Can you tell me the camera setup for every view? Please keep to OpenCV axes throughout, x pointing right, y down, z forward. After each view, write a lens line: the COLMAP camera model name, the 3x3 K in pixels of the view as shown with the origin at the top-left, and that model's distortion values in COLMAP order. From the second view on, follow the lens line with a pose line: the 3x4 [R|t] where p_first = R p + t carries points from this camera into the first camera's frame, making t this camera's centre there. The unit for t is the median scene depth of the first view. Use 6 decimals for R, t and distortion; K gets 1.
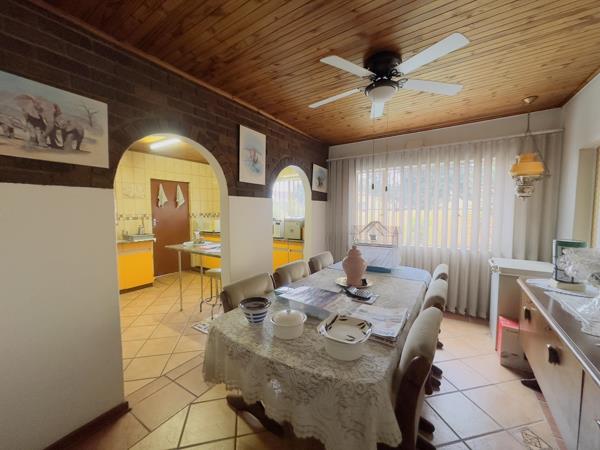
lens RADIAL K [[240.6, 0, 297.1], [0, 240.6, 224.6], [0, 0, 1]] dist [0.004061, -0.000006]
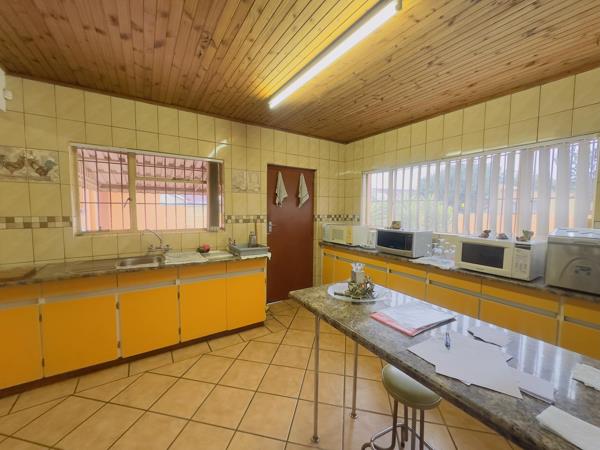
lens RADIAL K [[240.6, 0, 301.2], [0, 240.6, 224.1], [0, 0, 1]] dist [0.004061, -0.000006]
pose [[0.918383, 0.041146, -0.393548, -0.231833], [-0.040623, 0.999128, 0.009661, -0.027531], [0.393602, 0.007114, 0.919253, 0.389218]]
